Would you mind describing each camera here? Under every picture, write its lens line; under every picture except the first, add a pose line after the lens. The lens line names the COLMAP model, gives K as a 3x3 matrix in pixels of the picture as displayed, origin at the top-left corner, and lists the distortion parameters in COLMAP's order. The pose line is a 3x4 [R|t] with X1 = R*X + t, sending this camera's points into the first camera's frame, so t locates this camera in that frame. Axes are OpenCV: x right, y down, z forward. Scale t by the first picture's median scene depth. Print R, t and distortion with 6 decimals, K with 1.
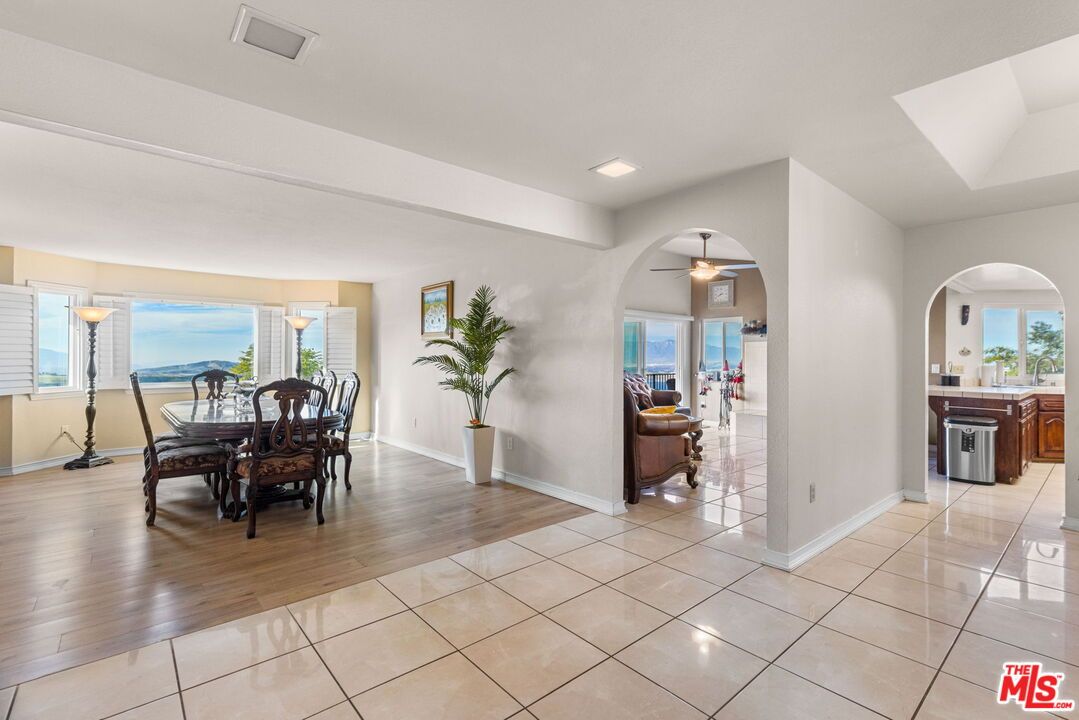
lens RADIAL K [[498.8, 0, 543.2], [0, 498.8, 352.8], [0, 0, 1]] dist [0.000562, -0.000034]
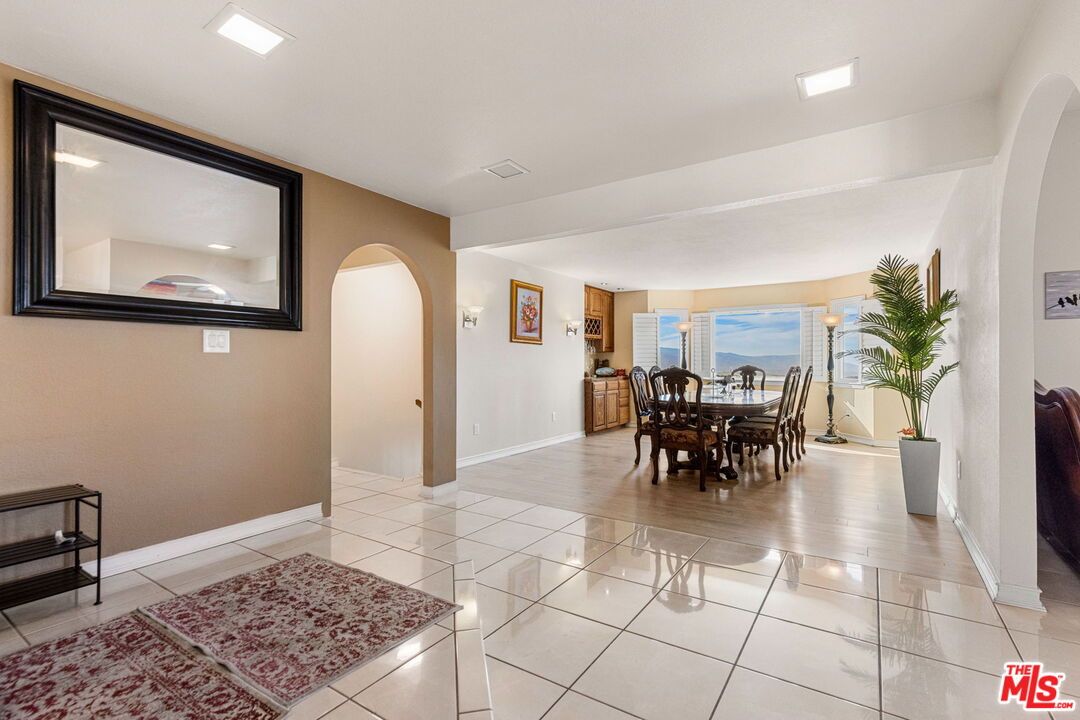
lens RADIAL K [[480.3, 0, 506.3], [0, 480.3, 357.3], [0, 0, 1]] dist [0.000098, 0.000133]
pose [[0.221756, -0.010826, -0.975042, 0.389573], [0.008716, 0.999920, -0.009120, 0.022170], [0.975063, -0.006476, 0.221833, 0.204253]]
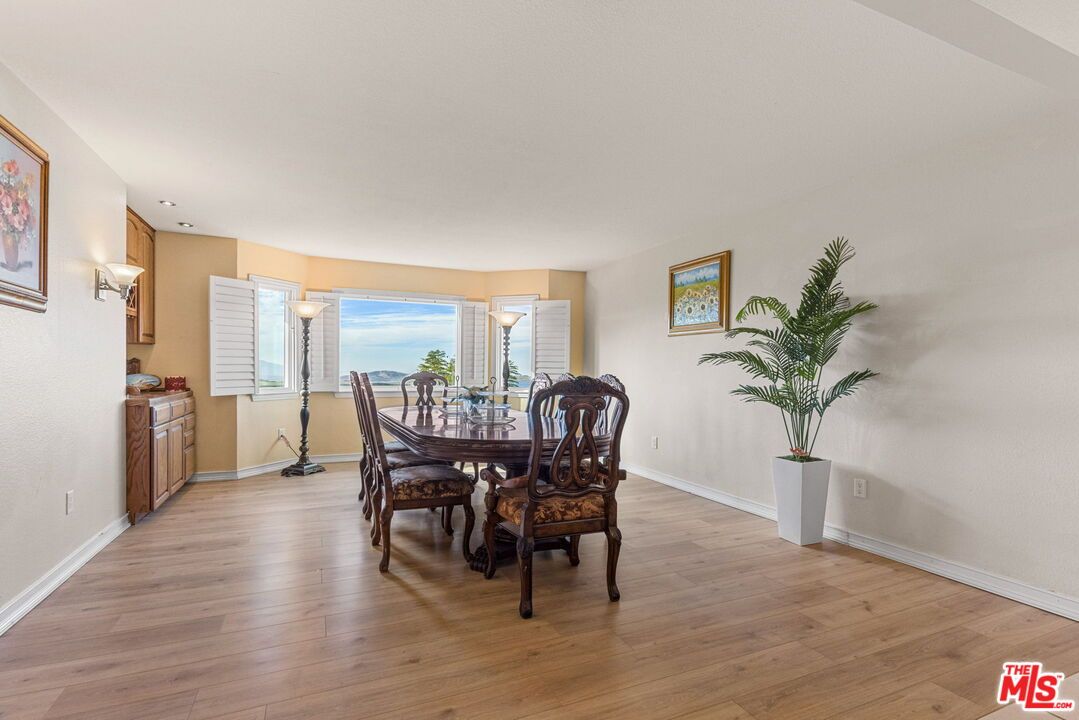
lens RADIAL K [[502.9, 0, 552.9], [0, 502.9, 376.5], [0, 0, 1]] dist [0.002520, -0.000076]
pose [[0.966776, 0.014355, -0.255222, -0.247122], [-0.008973, 0.999712, 0.022242, 0.023846], [0.255468, -0.019213, 0.966627, 0.237290]]
